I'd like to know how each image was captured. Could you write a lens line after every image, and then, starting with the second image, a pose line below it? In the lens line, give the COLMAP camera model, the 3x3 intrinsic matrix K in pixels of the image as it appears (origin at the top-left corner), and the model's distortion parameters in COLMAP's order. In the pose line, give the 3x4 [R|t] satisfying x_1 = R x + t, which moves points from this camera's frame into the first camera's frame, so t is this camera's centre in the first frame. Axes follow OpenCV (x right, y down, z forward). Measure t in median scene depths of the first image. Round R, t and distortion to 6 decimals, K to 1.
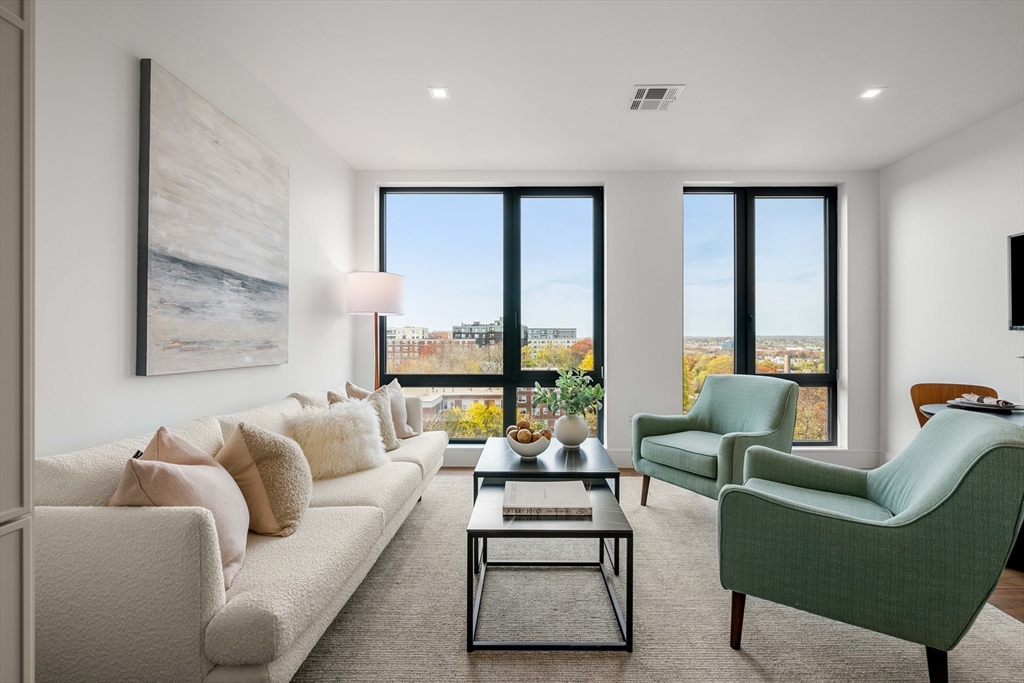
lens RADIAL K [[441.8, 0, 515.5], [0, 441.8, 346.5], [0, 0, 1]] dist [-0.001595, 0.000108]
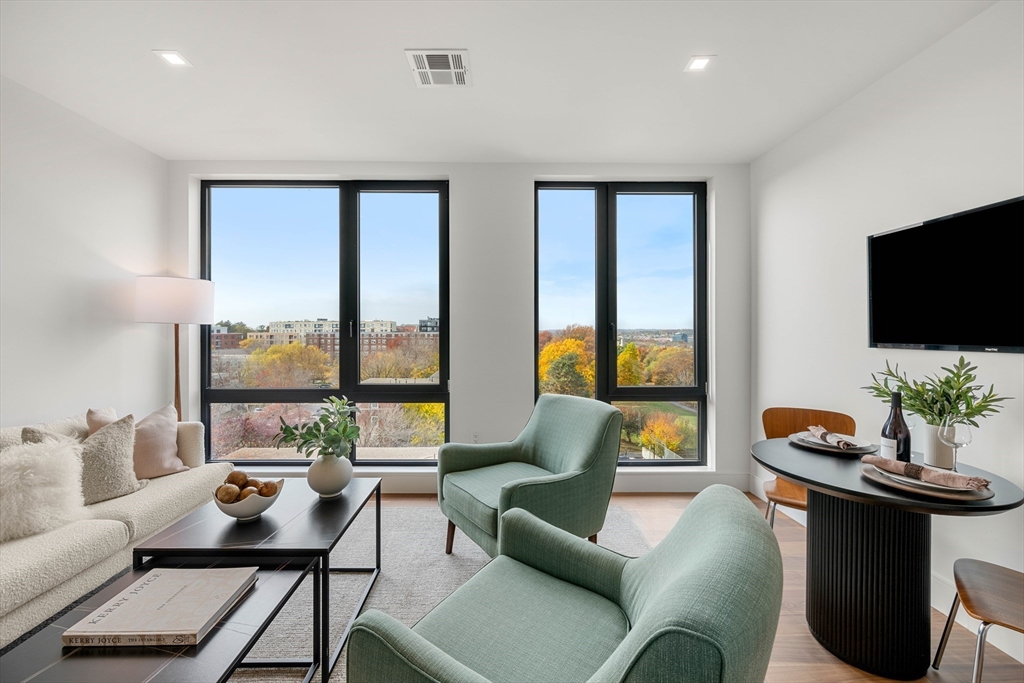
lens RADIAL K [[400.9, 0, 508.6], [0, 400.9, 336.4], [0, 0, 1]] dist [-0.001597, 0.000227]
pose [[0.999866, -0.000654, 0.016343, 0.304816], [0.000617, 0.999997, 0.002276, -0.045011], [-0.016345, -0.002265, 0.999864, 0.177346]]
